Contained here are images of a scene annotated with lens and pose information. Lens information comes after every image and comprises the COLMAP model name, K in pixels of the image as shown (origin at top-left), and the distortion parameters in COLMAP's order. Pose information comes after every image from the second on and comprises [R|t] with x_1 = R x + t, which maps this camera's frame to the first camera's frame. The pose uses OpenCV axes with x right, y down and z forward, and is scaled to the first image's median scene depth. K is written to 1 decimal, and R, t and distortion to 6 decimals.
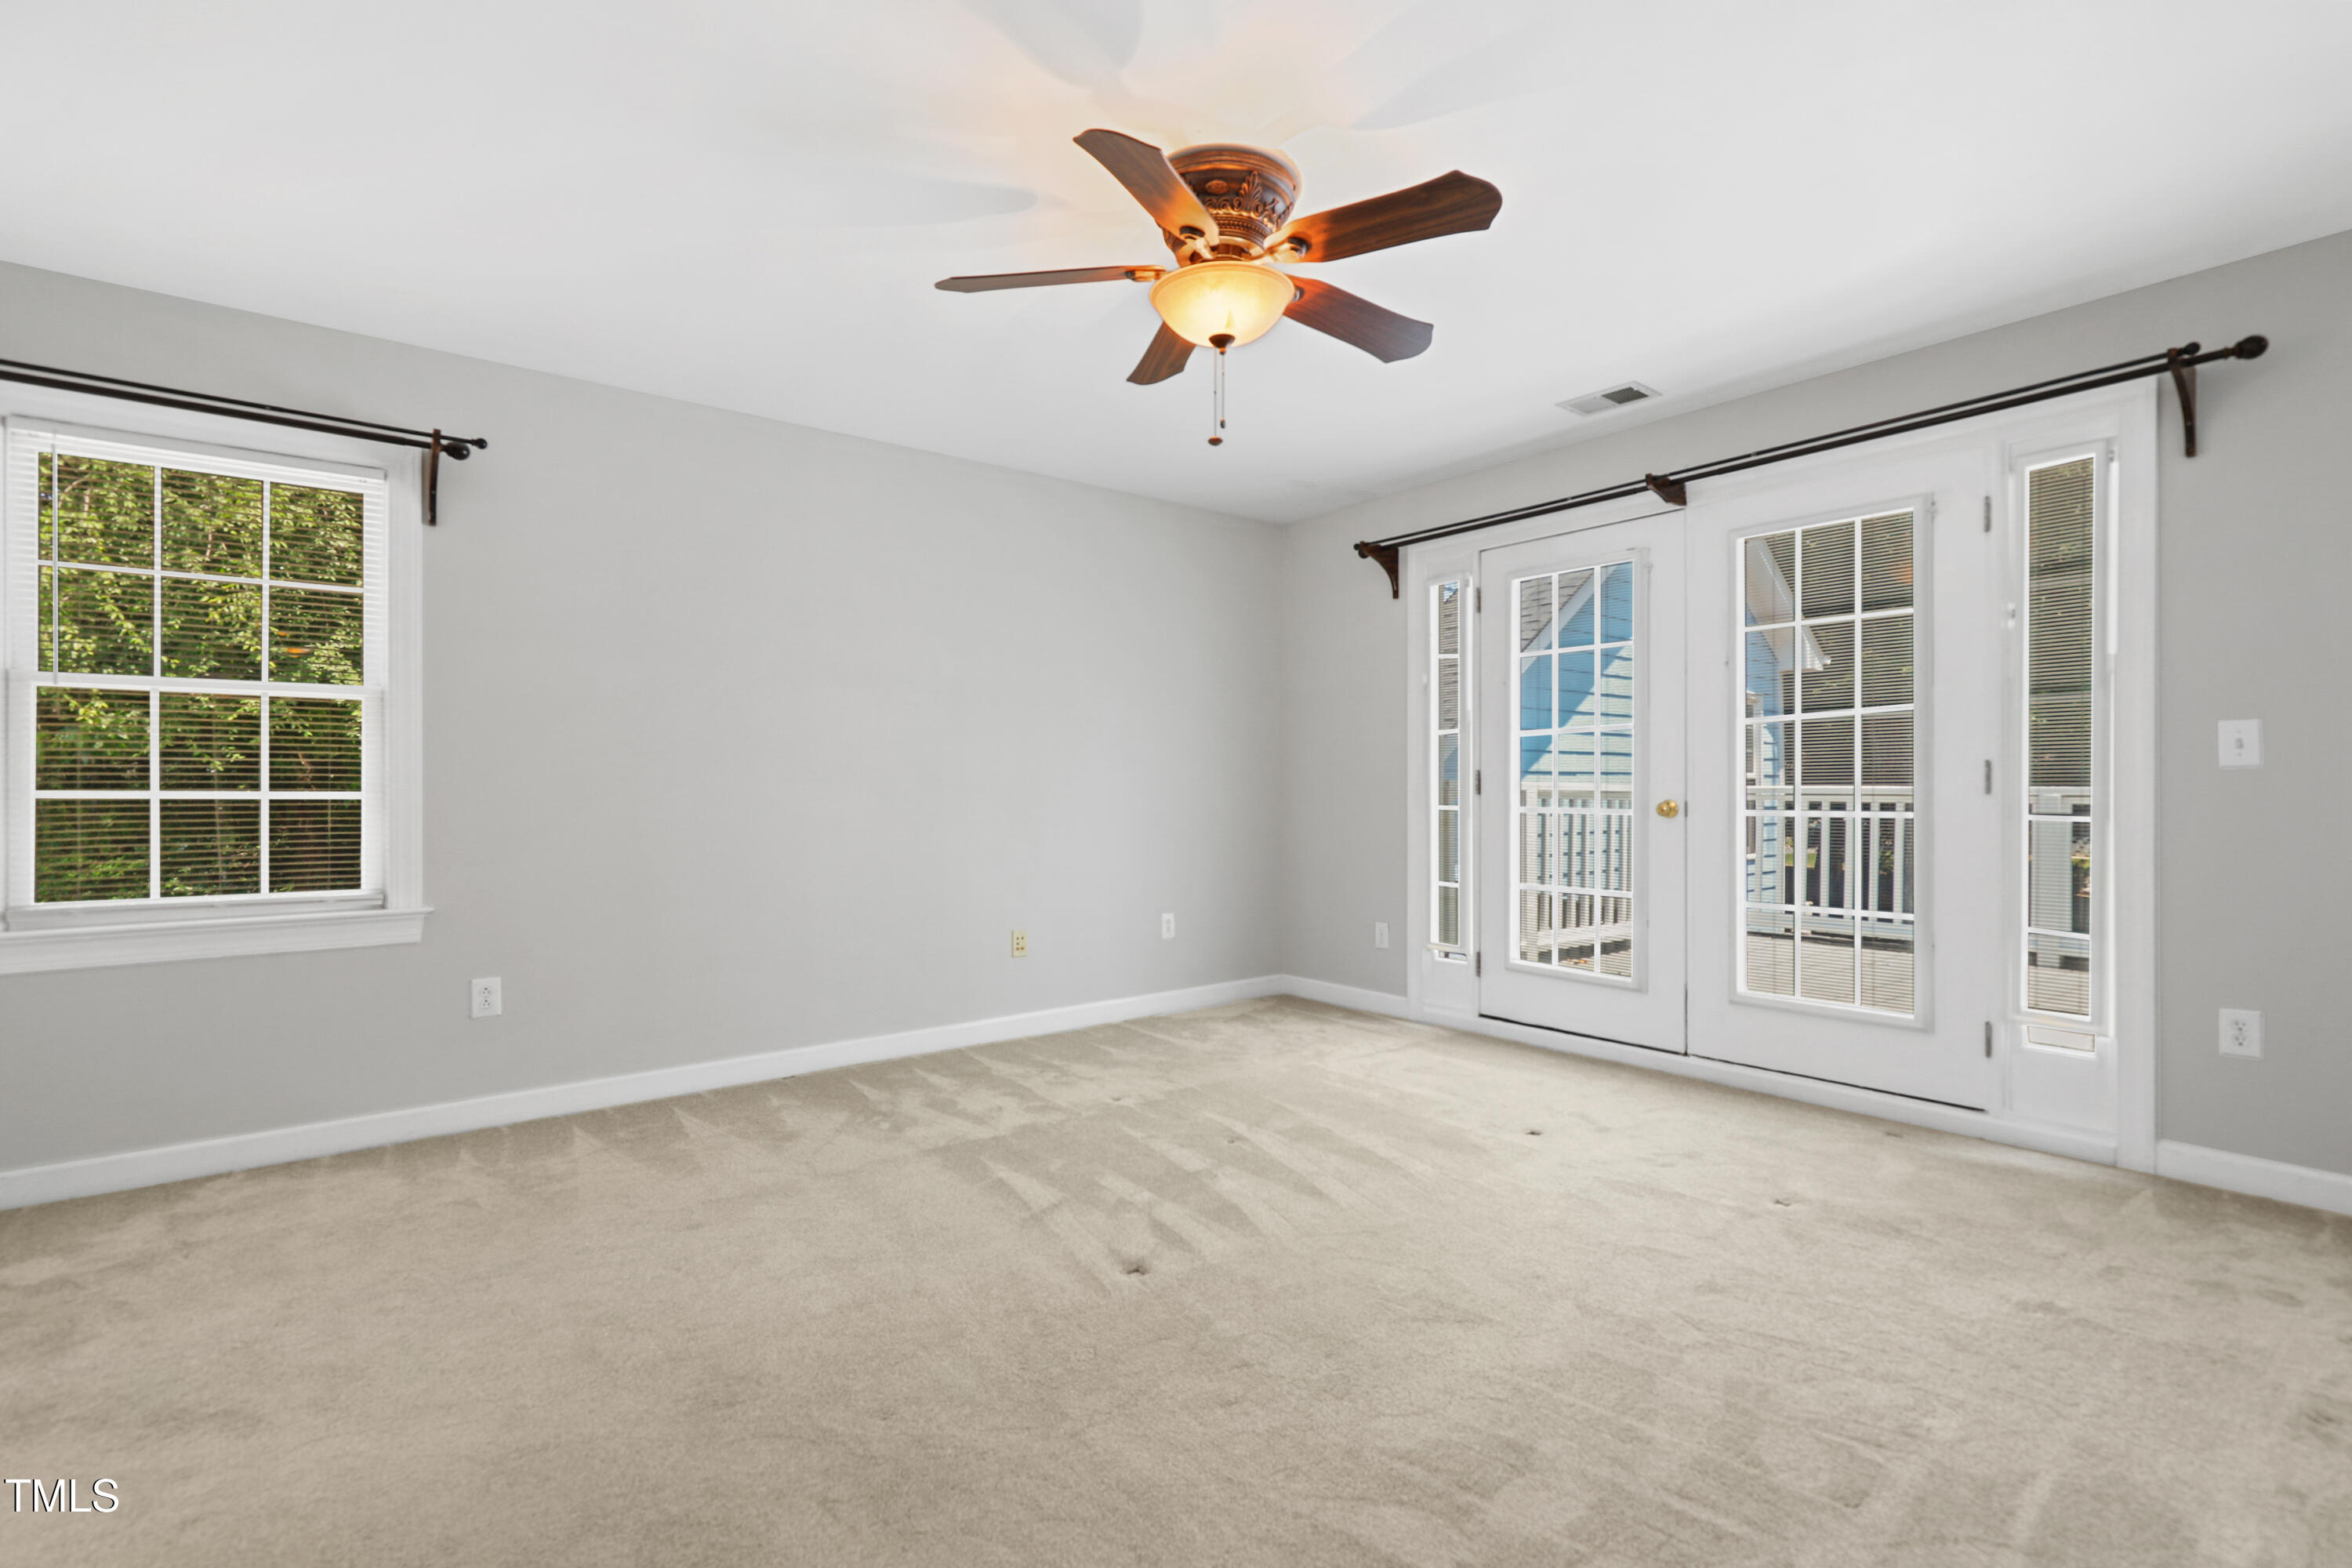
lens RADIAL K [[1079.5, 0, 1184.2], [0, 1079.5, 777.2], [0, 0, 1]] dist [0.002733, 0.000389]
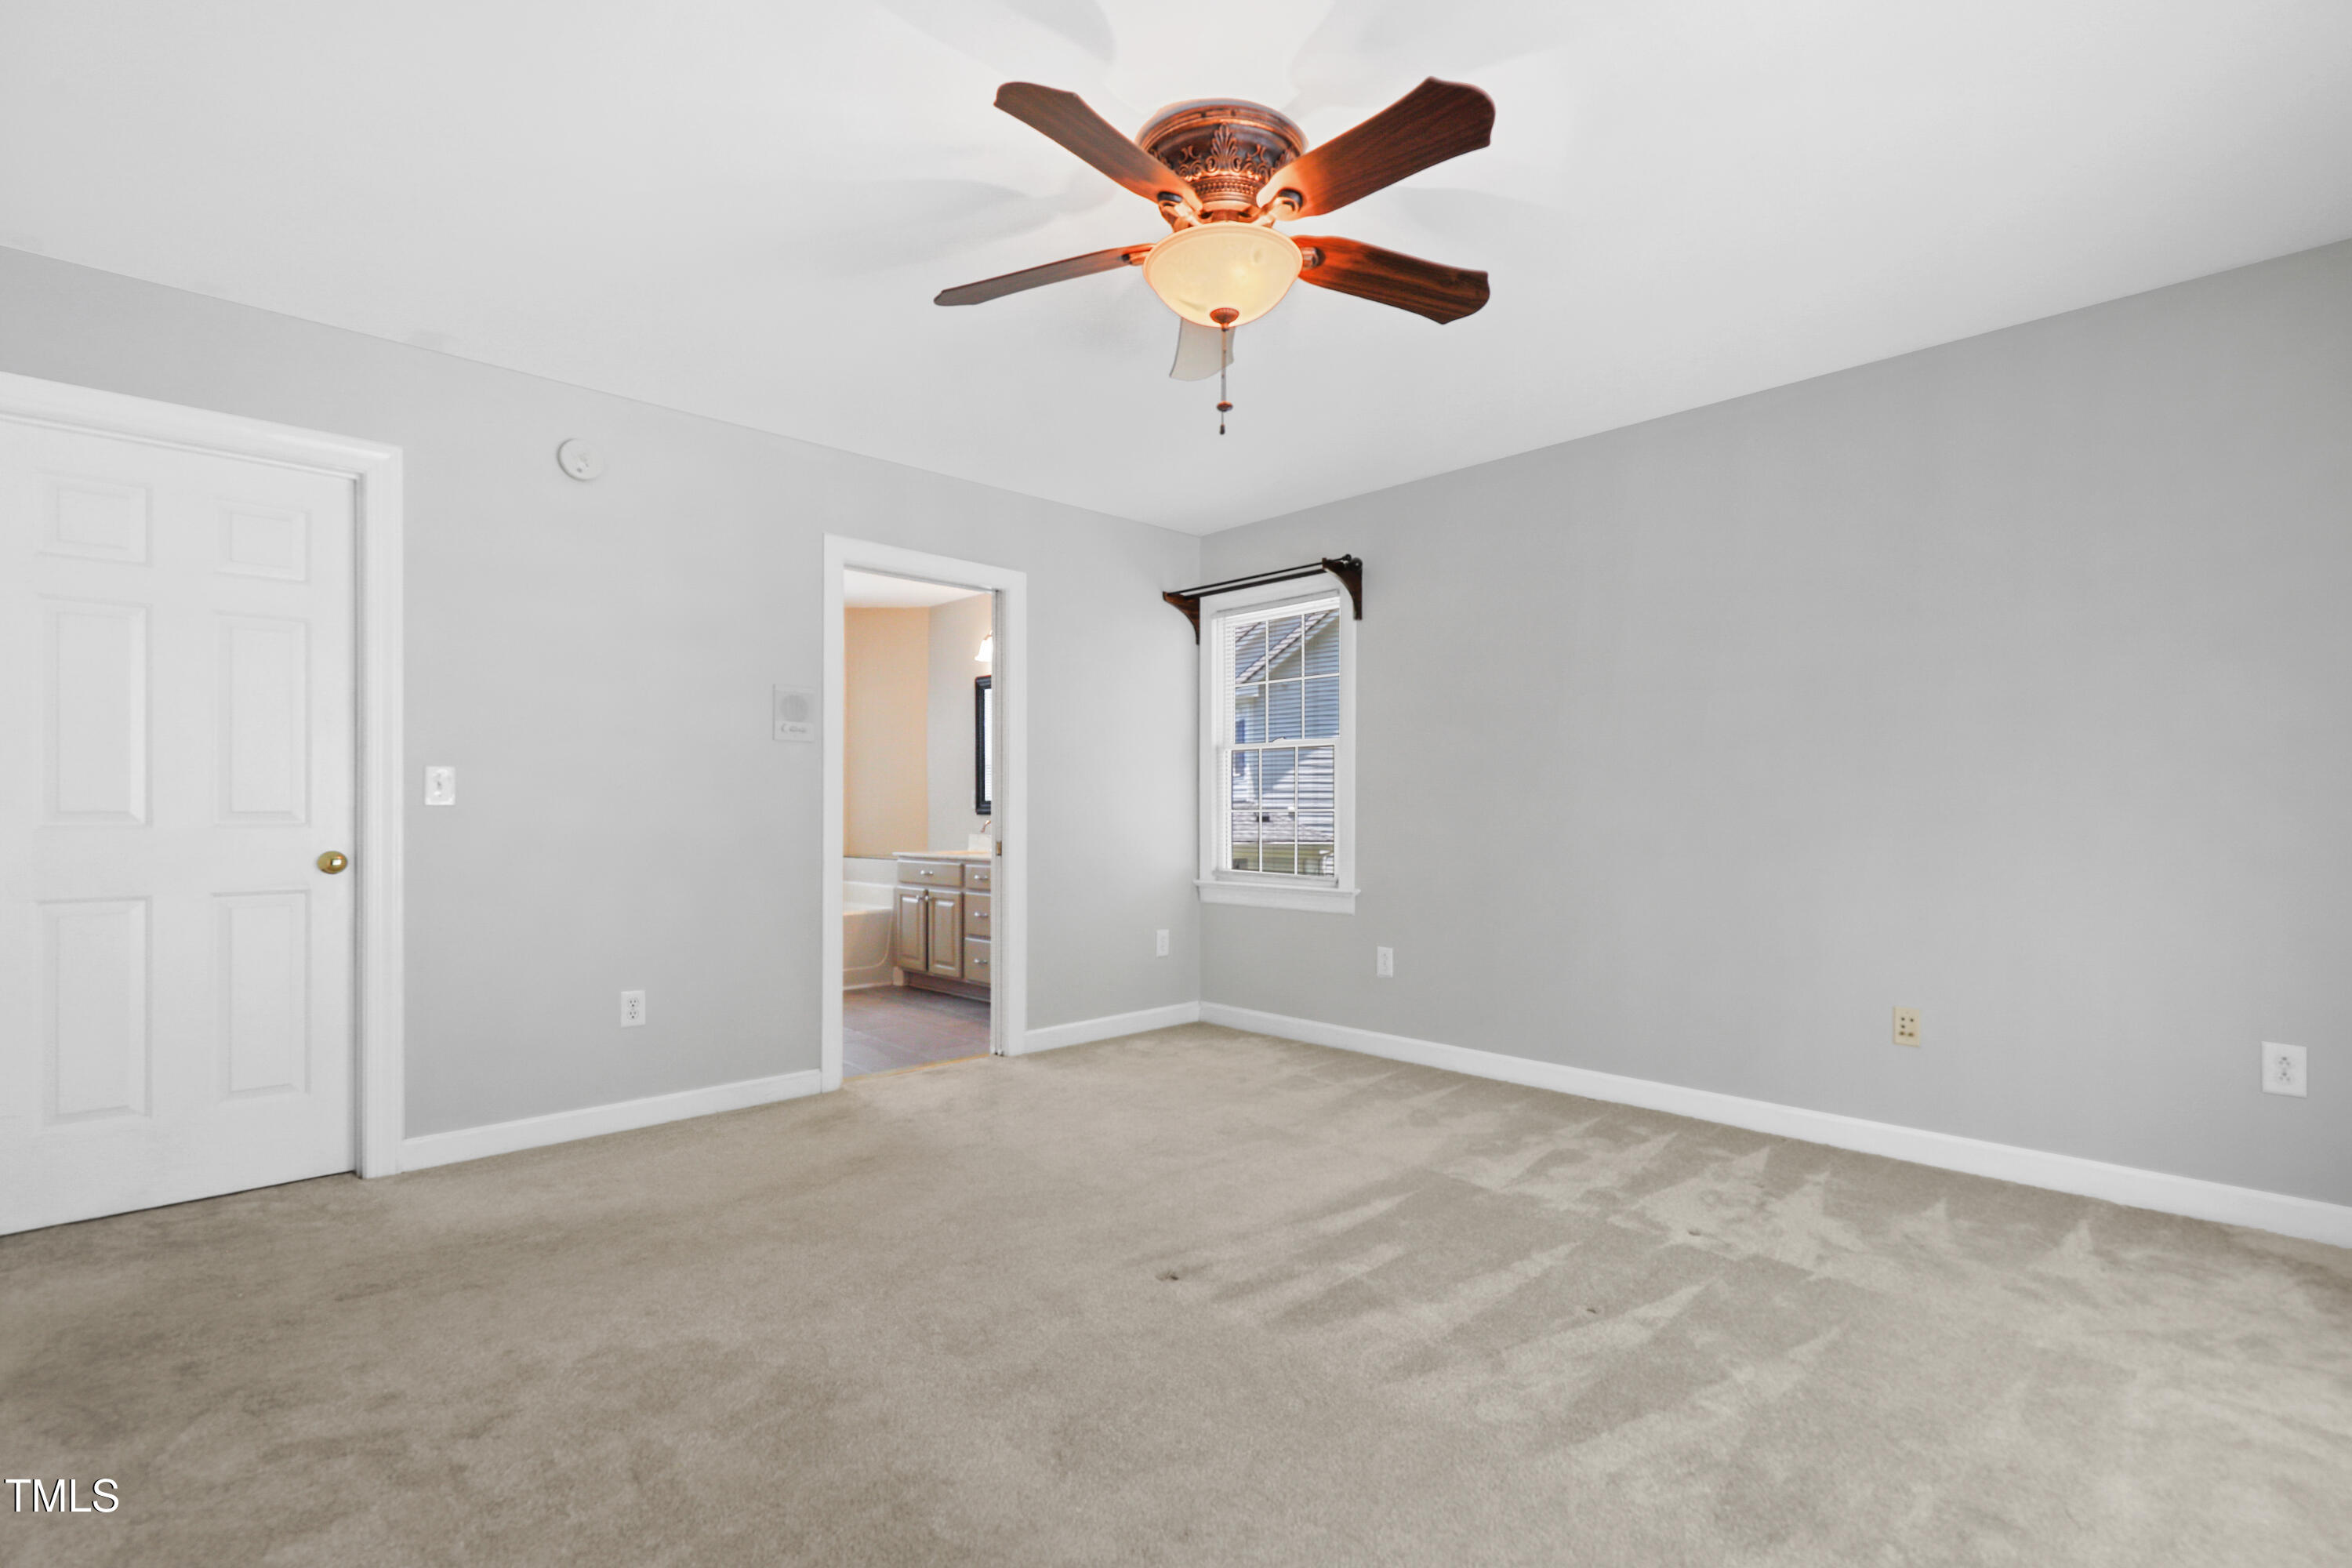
lens RADIAL K [[1079.5, 0, 1187.5], [0, 1079.5, 799.1], [0, 0, 1]] dist [0.002733, 0.000389]
pose [[0.091611, -0.007828, -0.995764, 0.682324], [0.013147, 0.999891, -0.006651, 0.007400], [0.995708, -0.012482, 0.091704, 0.644321]]
